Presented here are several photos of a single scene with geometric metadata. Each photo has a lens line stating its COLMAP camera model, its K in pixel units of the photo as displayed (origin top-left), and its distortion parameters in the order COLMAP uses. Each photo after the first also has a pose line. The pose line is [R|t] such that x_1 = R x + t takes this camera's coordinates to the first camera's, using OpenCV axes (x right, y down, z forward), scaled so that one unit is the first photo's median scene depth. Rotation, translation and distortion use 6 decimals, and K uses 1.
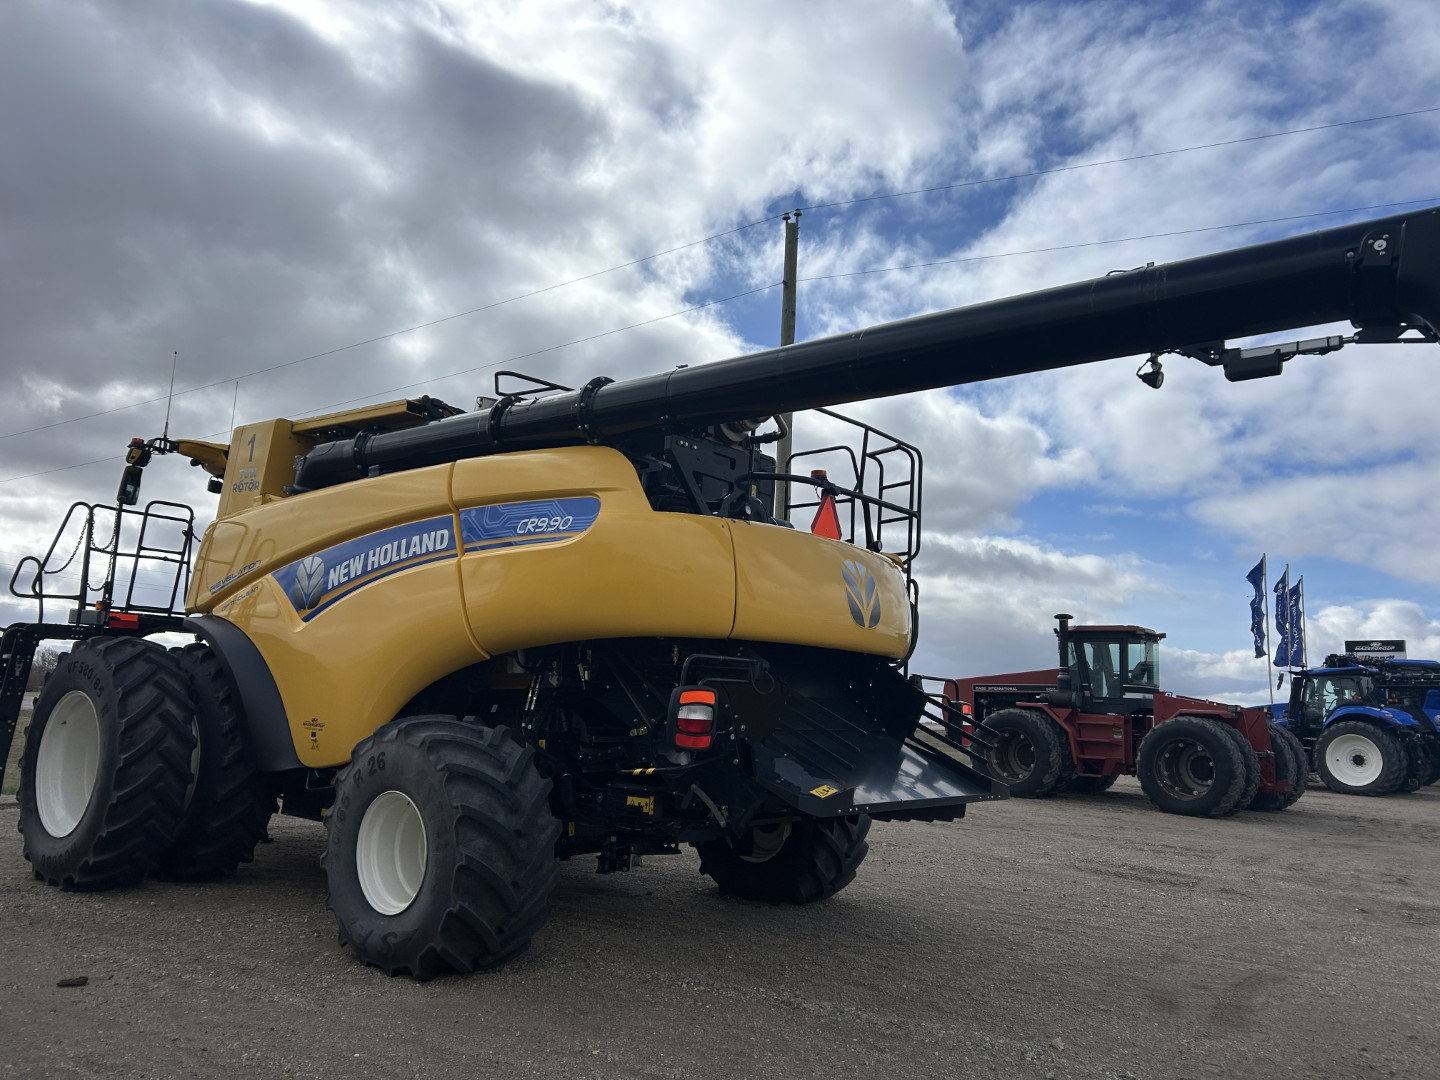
lens RADIAL K [[1086.1, 0, 720.8], [0, 1086.1, 536.1], [0, 0, 1]] dist [0.003129, -0.004456]
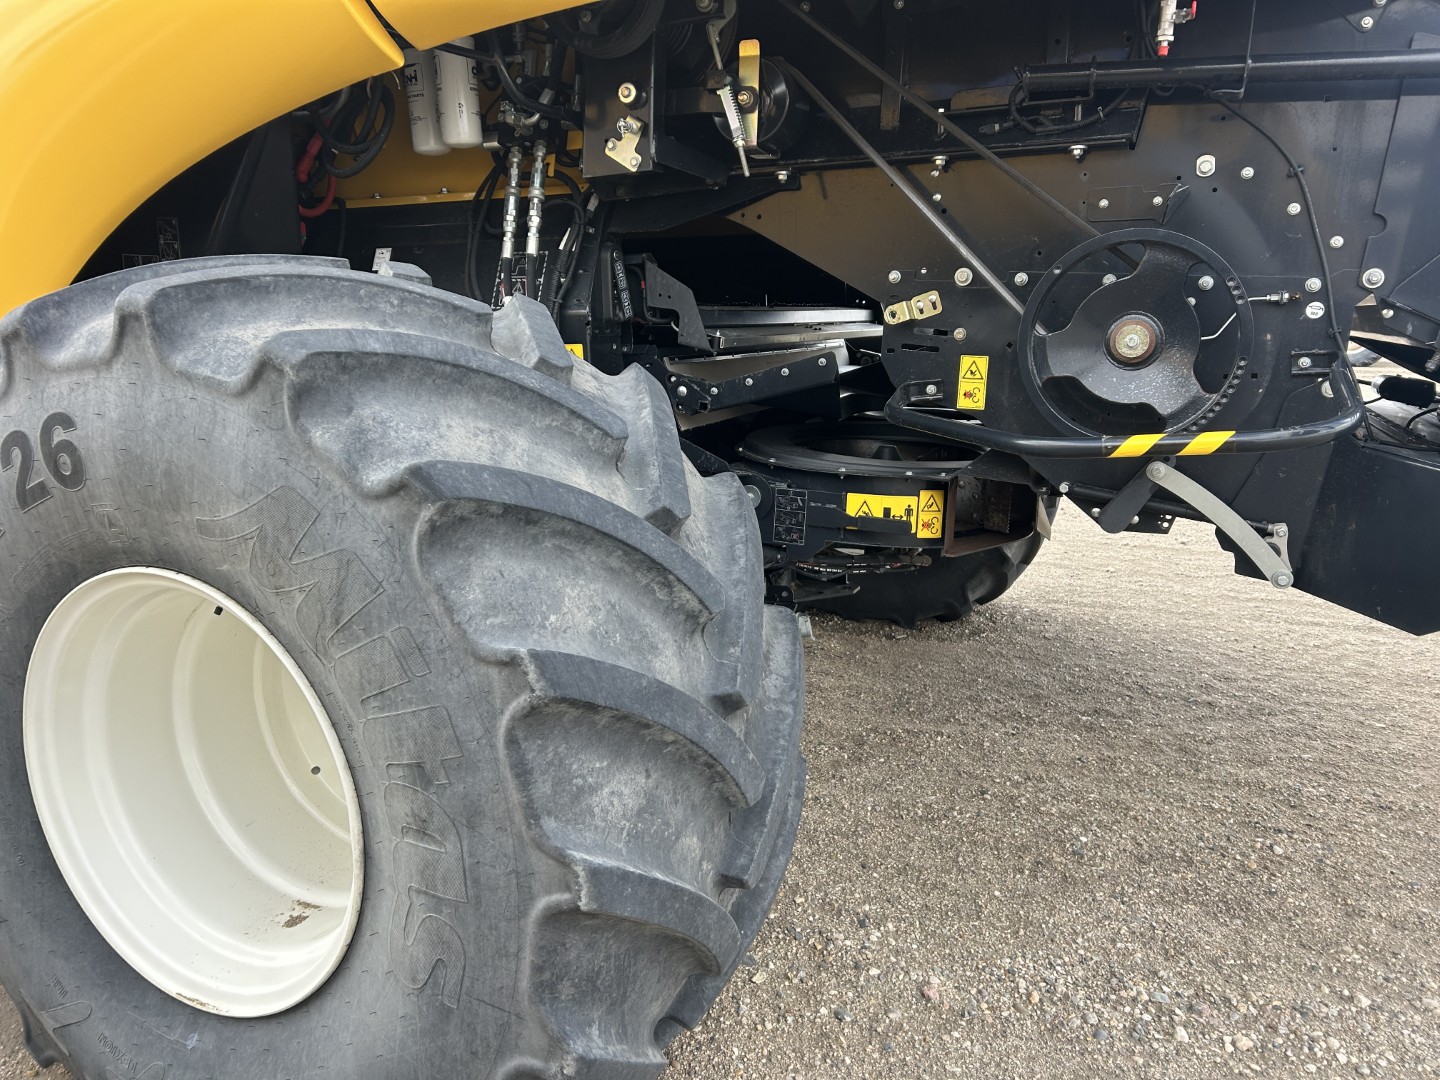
lens RADIAL K [[1086.1, 0, 726.8], [0, 1086.1, 544.2], [0, 0, 1]] dist [0.003129, -0.004456]
pose [[0.964551, -0.079816, 0.251537, -0.240926], [-0.016008, 0.933714, 0.357663, 0.143059], [-0.263411, -0.349011, 0.899337, 0.763608]]
